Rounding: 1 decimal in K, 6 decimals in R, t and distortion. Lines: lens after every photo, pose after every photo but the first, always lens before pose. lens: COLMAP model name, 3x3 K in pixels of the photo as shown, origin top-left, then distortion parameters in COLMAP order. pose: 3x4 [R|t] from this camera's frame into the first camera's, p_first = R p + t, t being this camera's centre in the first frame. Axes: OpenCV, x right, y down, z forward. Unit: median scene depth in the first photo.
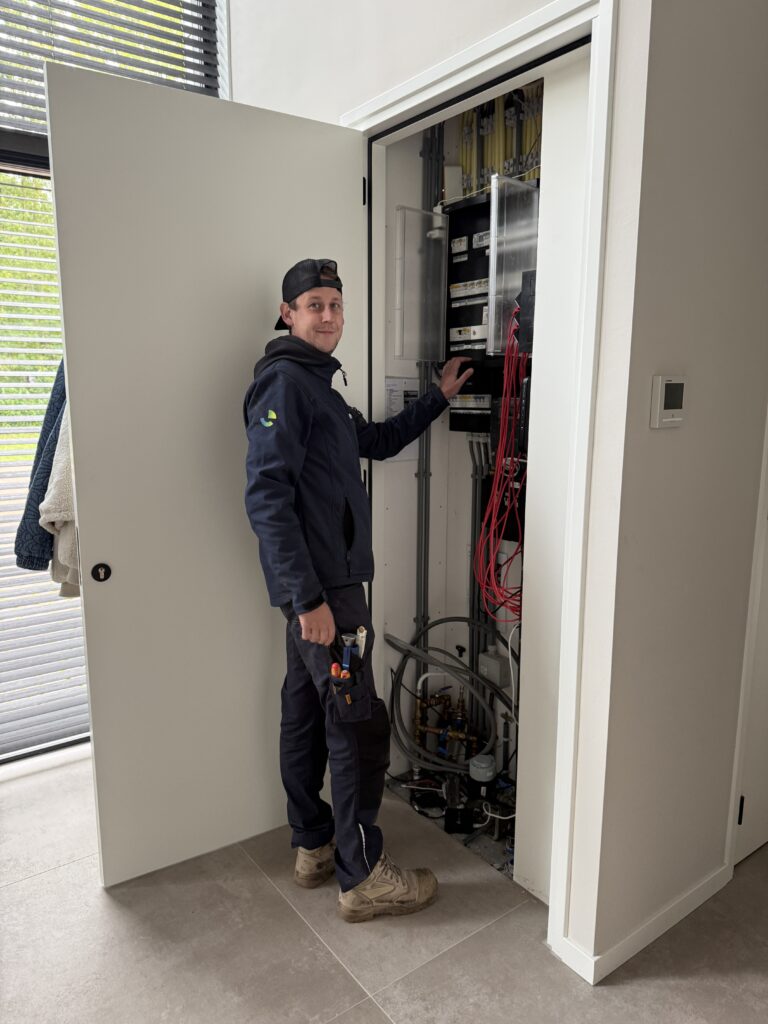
lens RADIAL K [[723.4, 0, 379.5], [0, 723.4, 511.4], [0, 0, 1]] dist [0.059690, 0.000533]
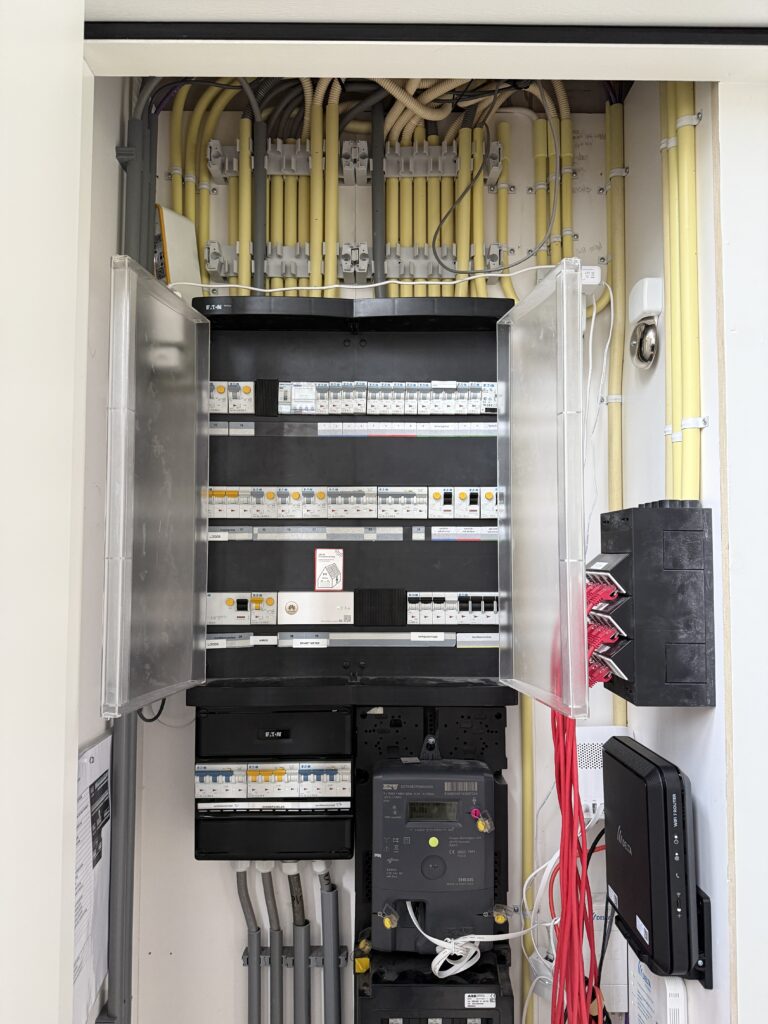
lens RADIAL K [[723.4, 0, 384.1], [0, 723.4, 522.0], [0, 0, 1]] dist [0.059690, 0.000533]
pose [[0.578121, 0.047850, 0.814546, -0.170115], [0.141292, 0.977328, -0.157694, -0.219840], [-0.803624, 0.206255, 0.558253, 0.716219]]
